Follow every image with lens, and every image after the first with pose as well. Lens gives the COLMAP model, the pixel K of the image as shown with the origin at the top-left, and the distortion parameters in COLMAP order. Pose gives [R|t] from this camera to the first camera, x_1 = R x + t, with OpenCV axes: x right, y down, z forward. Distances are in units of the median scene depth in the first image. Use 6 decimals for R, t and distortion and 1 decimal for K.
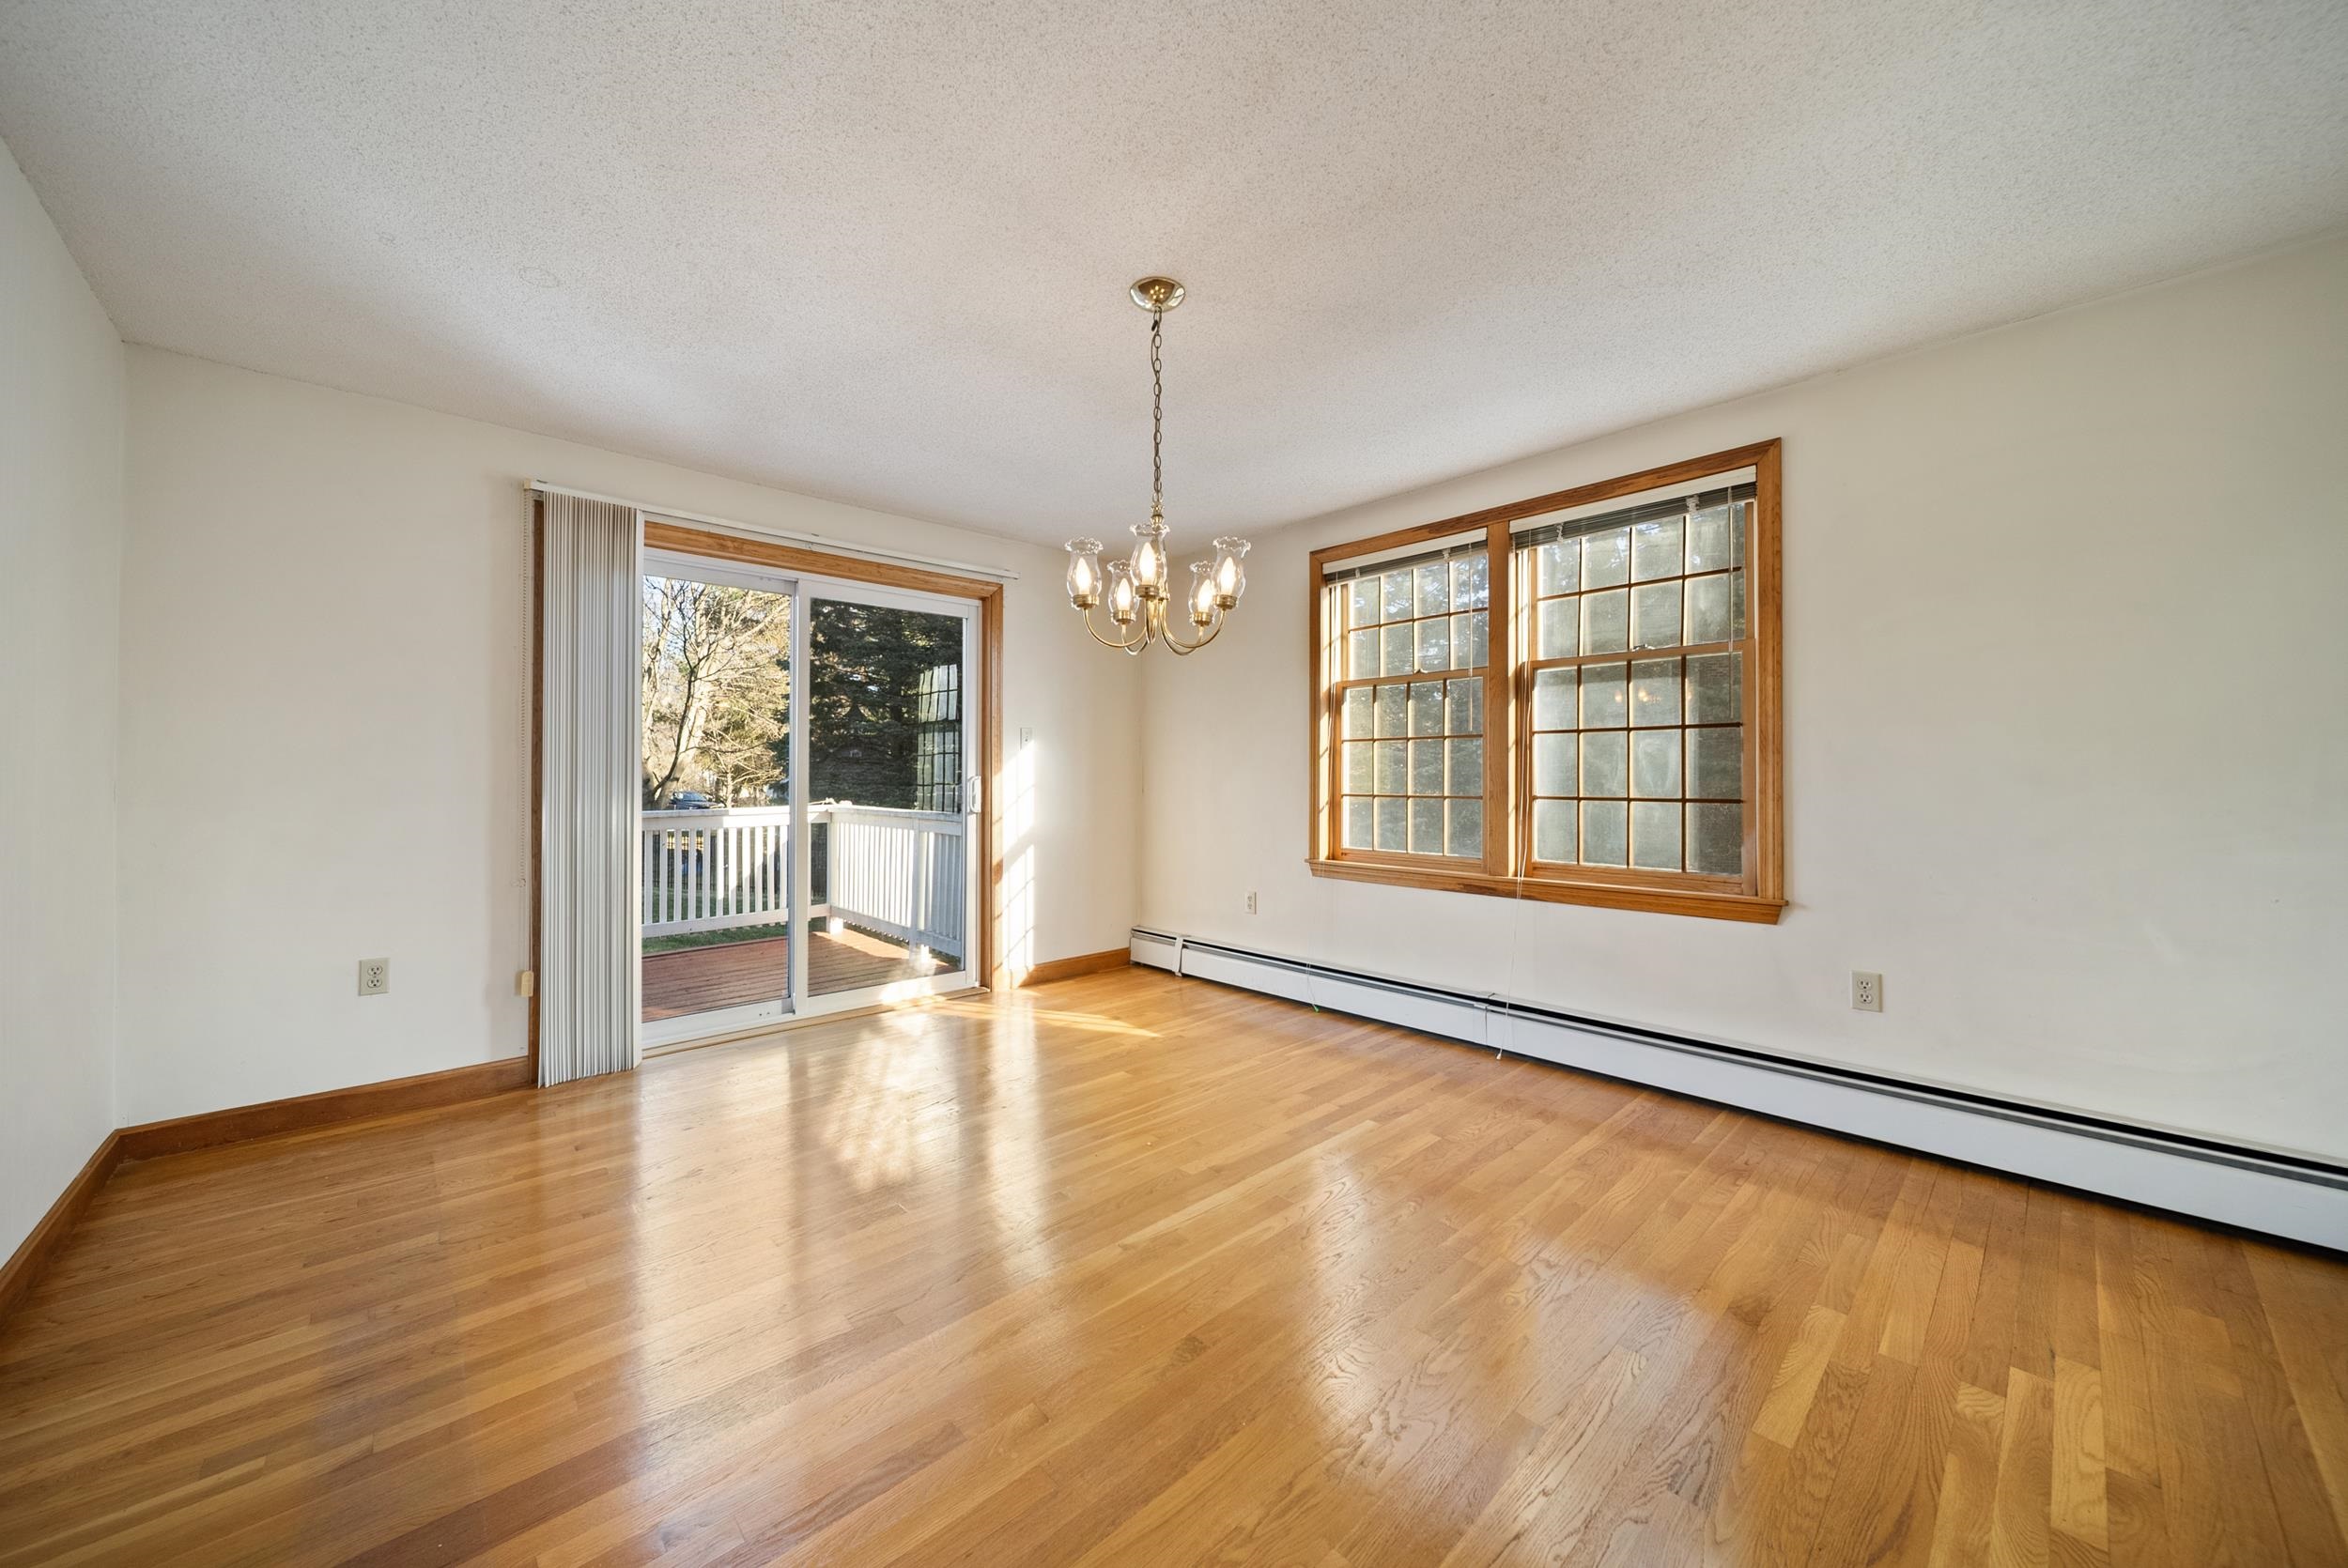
lens RADIAL K [[840.0, 0, 1179.0], [0, 840.0, 787.2], [0, 0, 1]] dist [-0.002354, -0.000260]
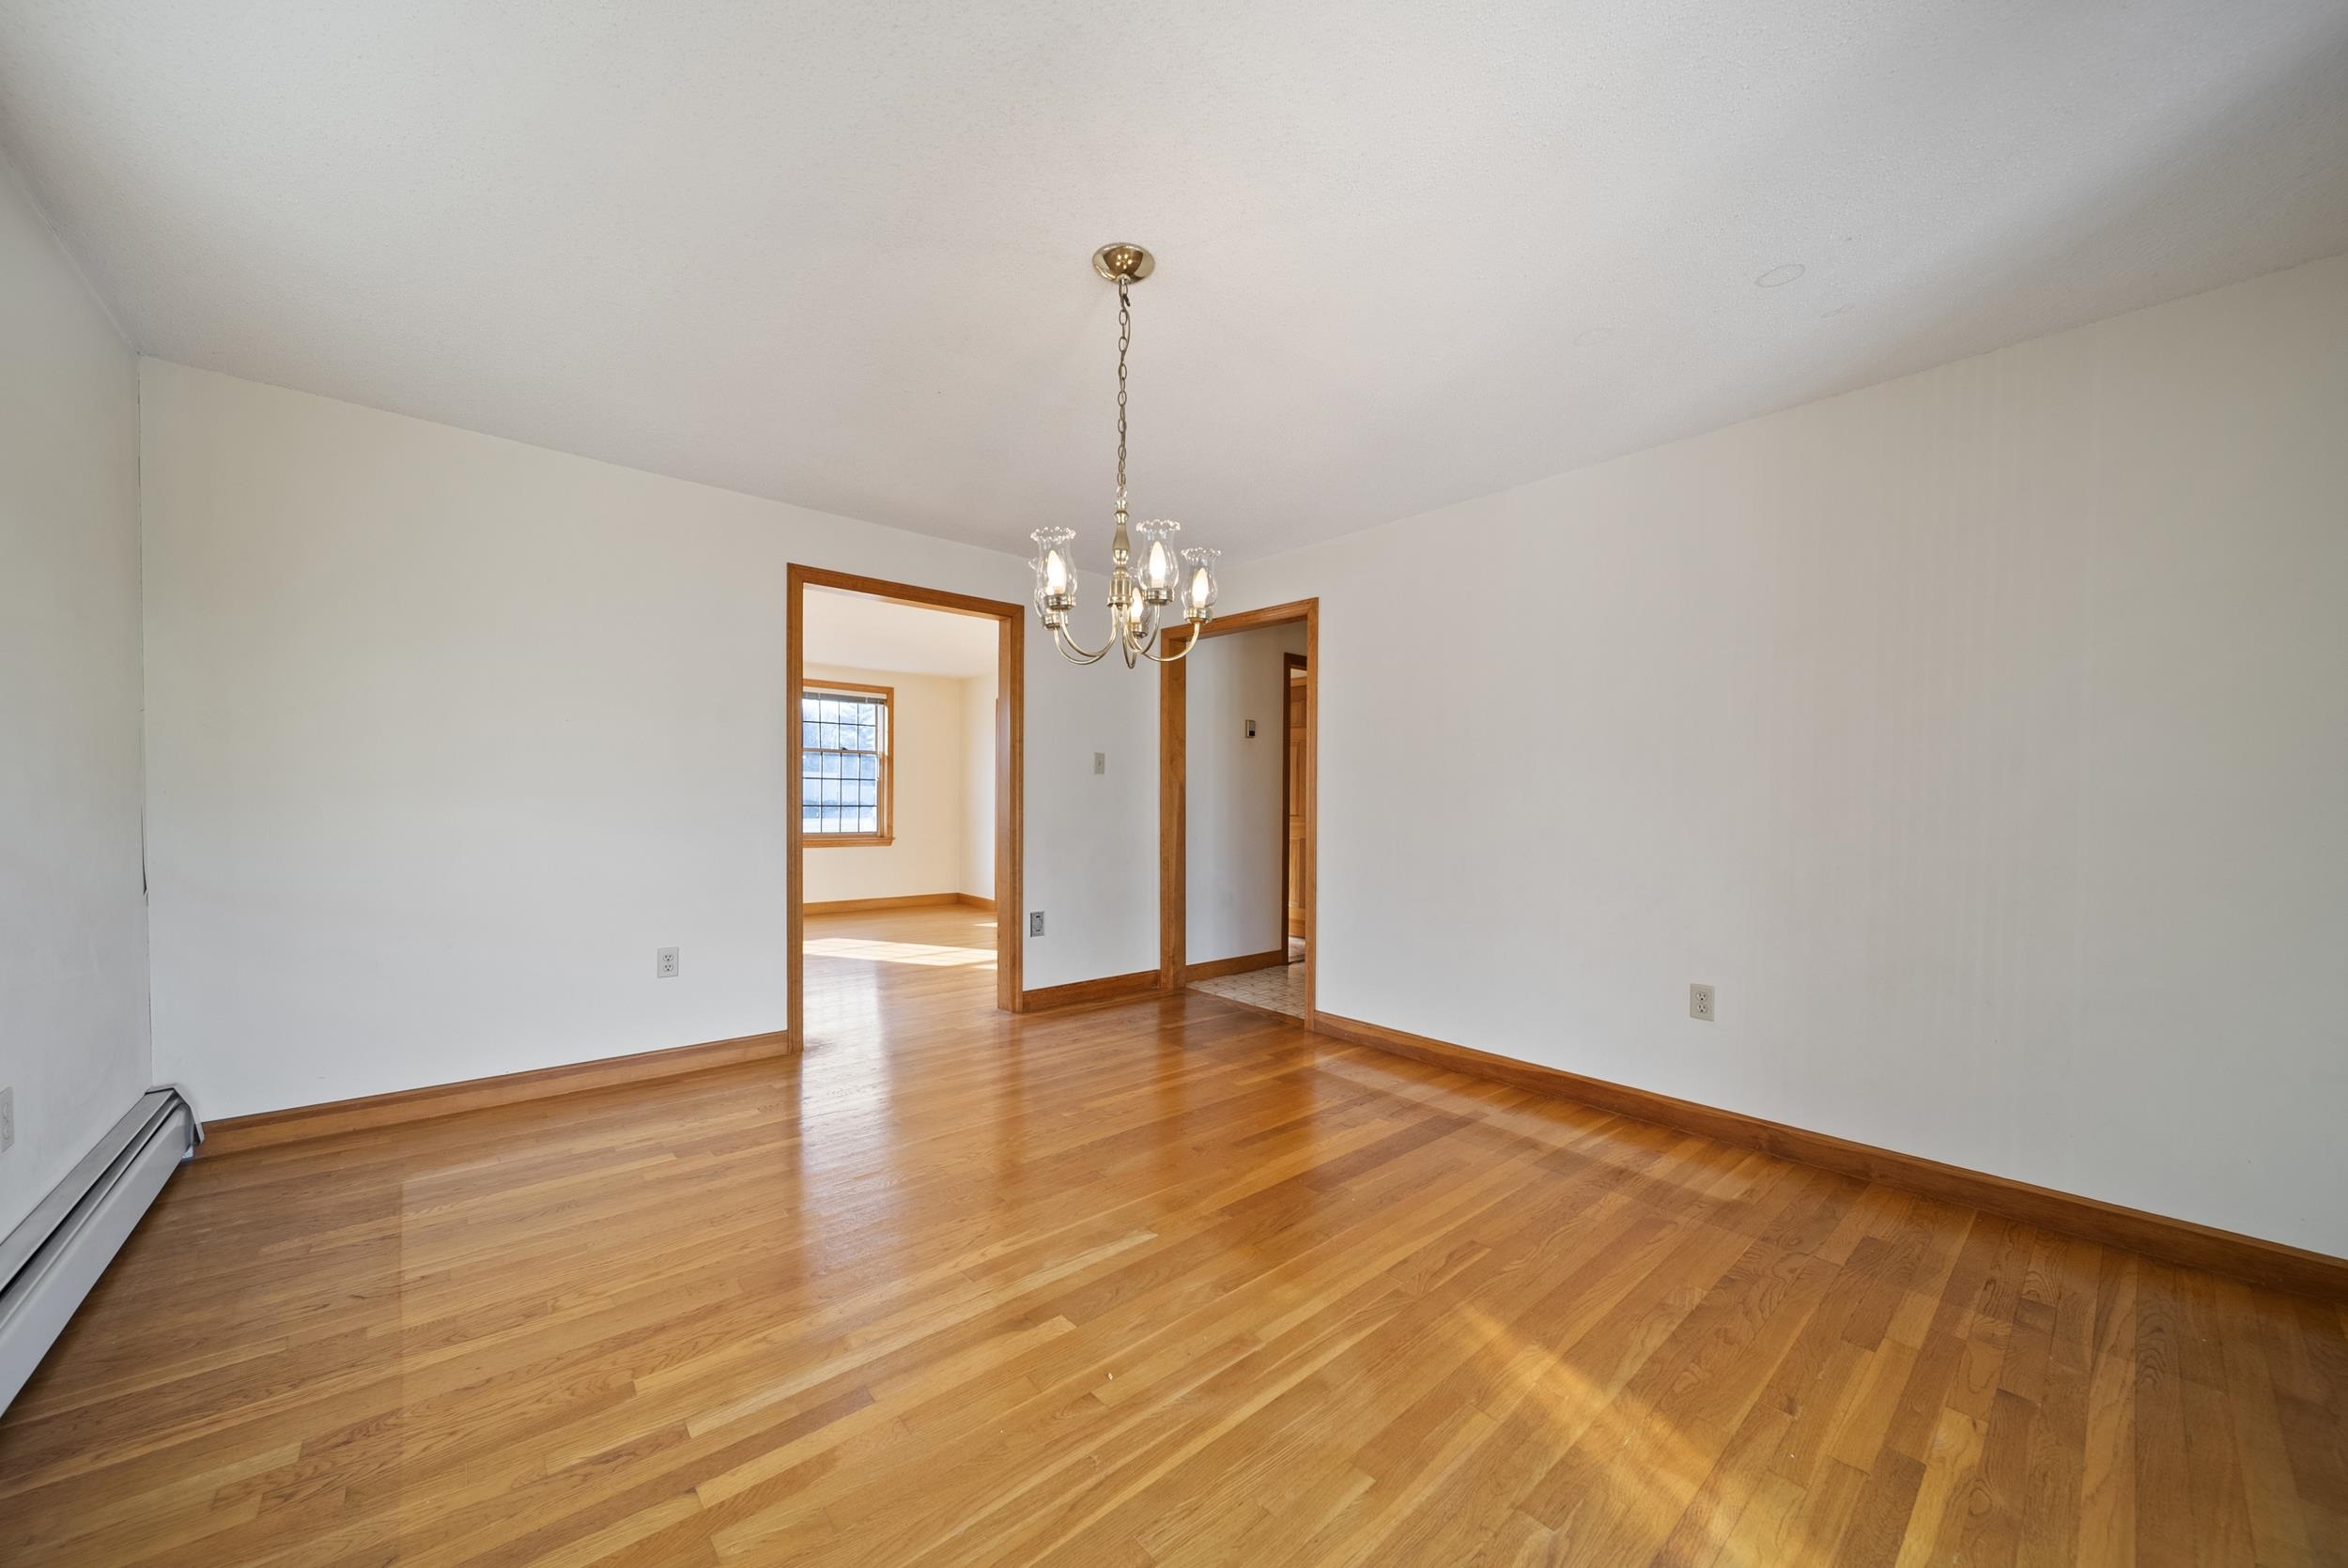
lens RADIAL K [[840.0, 0, 1179.0], [0, 840.0, 787.2], [0, 0, 1]] dist [-0.002354, -0.000260]
pose [[-0.999318, -0.009168, 0.035761, -0.119111], [-0.009292, 0.999951, -0.003314, -0.023397], [-0.035728, -0.003644, -0.999355, 1.839892]]
